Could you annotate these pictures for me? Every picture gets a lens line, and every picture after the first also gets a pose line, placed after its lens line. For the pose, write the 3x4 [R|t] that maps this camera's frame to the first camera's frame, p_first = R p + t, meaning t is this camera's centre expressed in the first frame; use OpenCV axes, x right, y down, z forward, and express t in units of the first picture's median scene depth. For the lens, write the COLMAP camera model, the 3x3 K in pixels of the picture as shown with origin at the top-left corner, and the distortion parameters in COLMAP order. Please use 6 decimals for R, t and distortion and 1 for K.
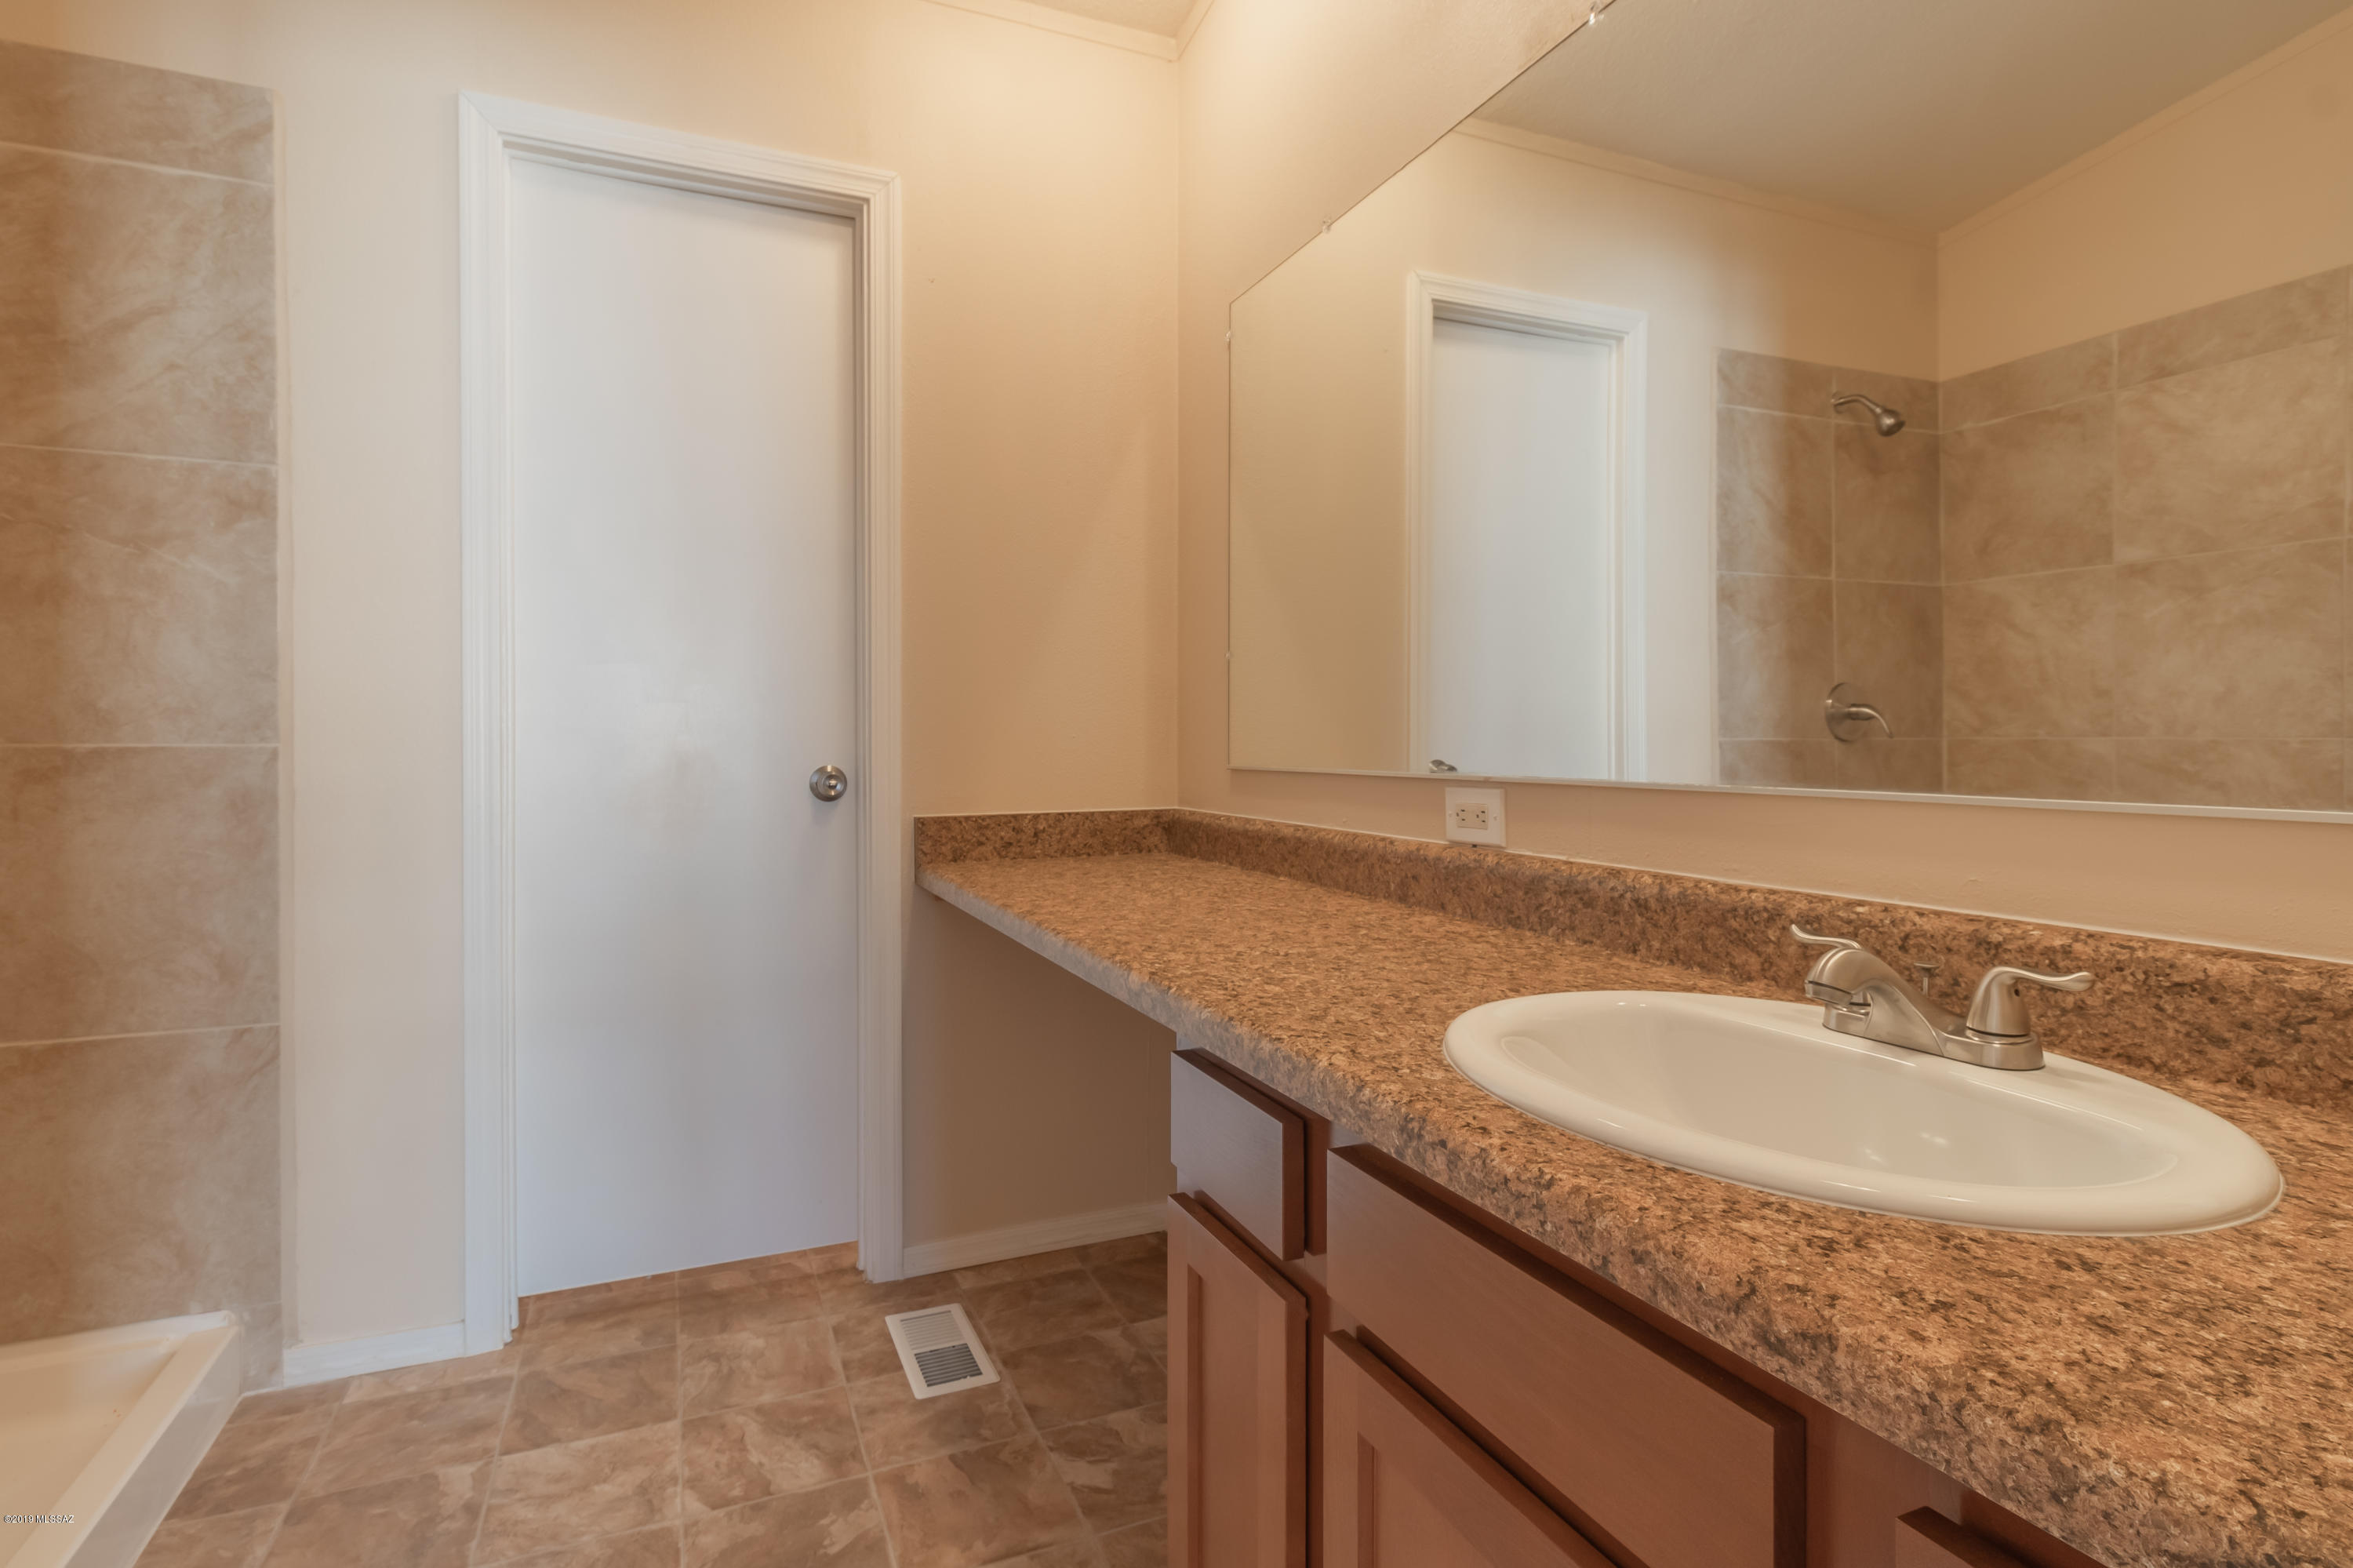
lens RADIAL K [[1095.5, 0, 1183.7], [0, 1095.5, 746.8], [0, 0, 1]] dist [-0.000122, -0.000598]
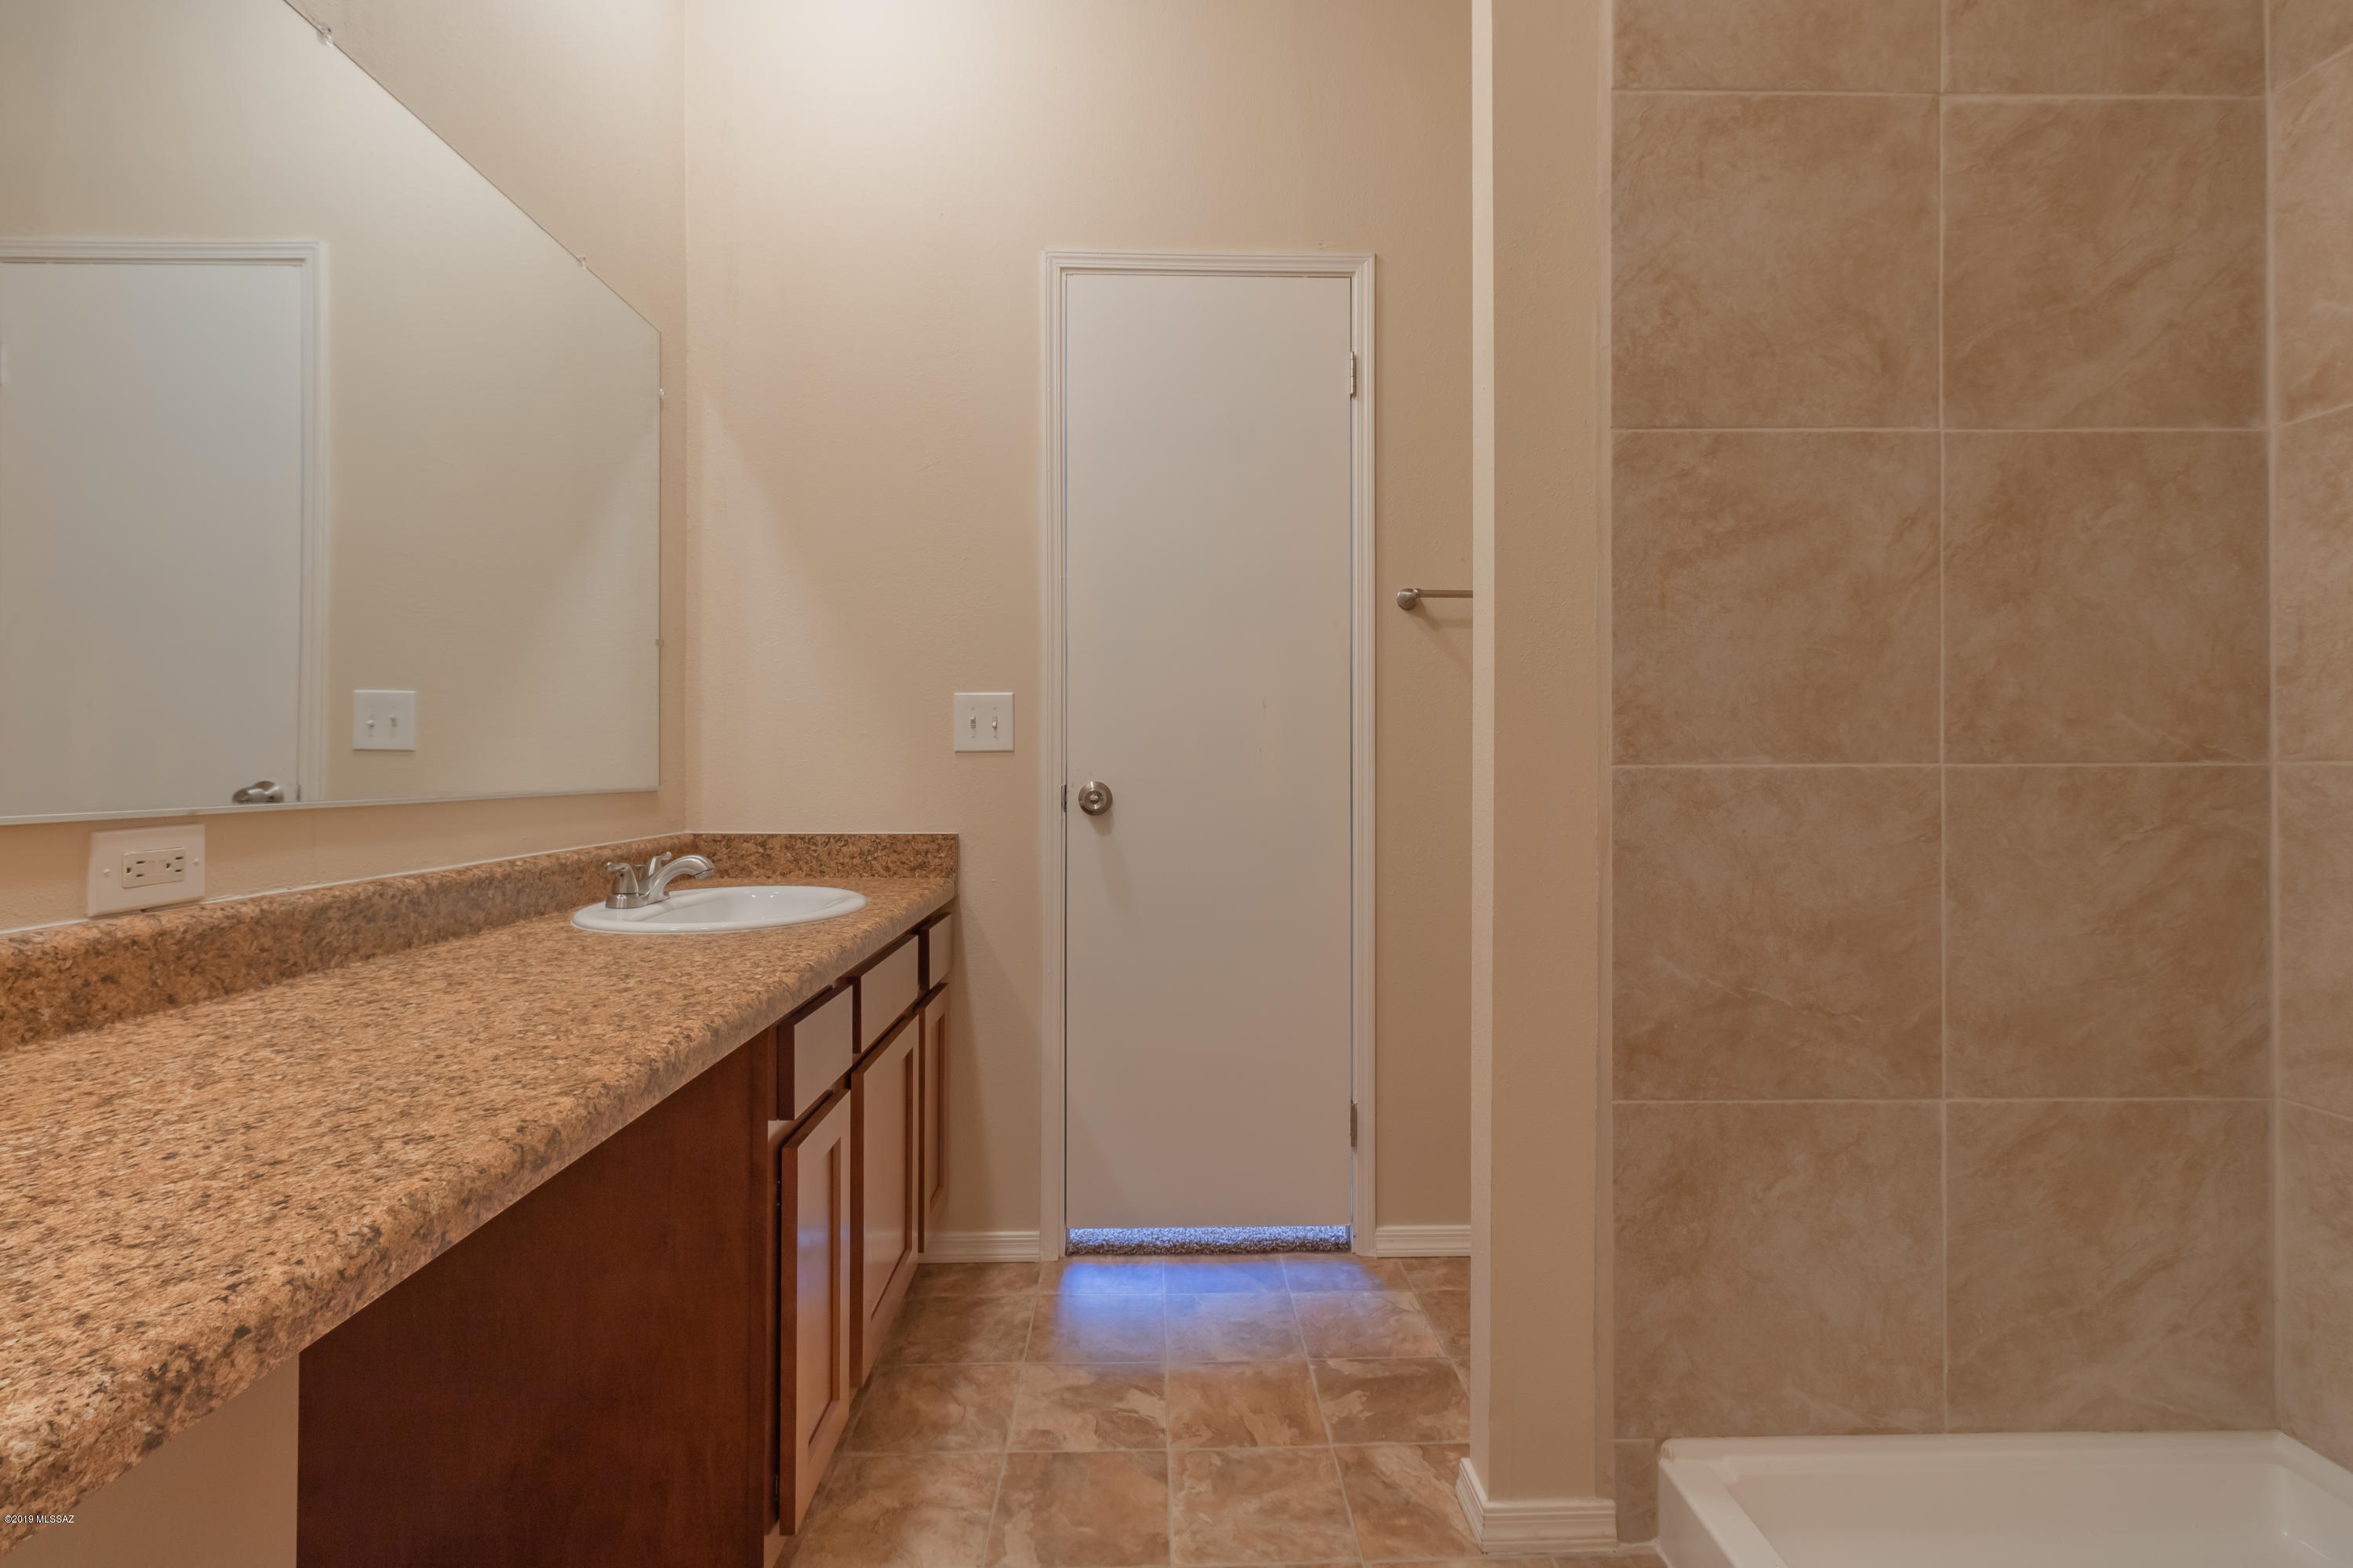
lens RADIAL K [[1095.5, 0, 1183.7], [0, 1095.5, 746.8], [0, 0, 1]] dist [-0.000122, -0.000598]
pose [[-0.916225, 0.010969, 0.400514, -0.681558], [0.009081, 0.999937, -0.006611, 0.005119], [-0.400561, -0.002420, -0.916267, 1.622635]]
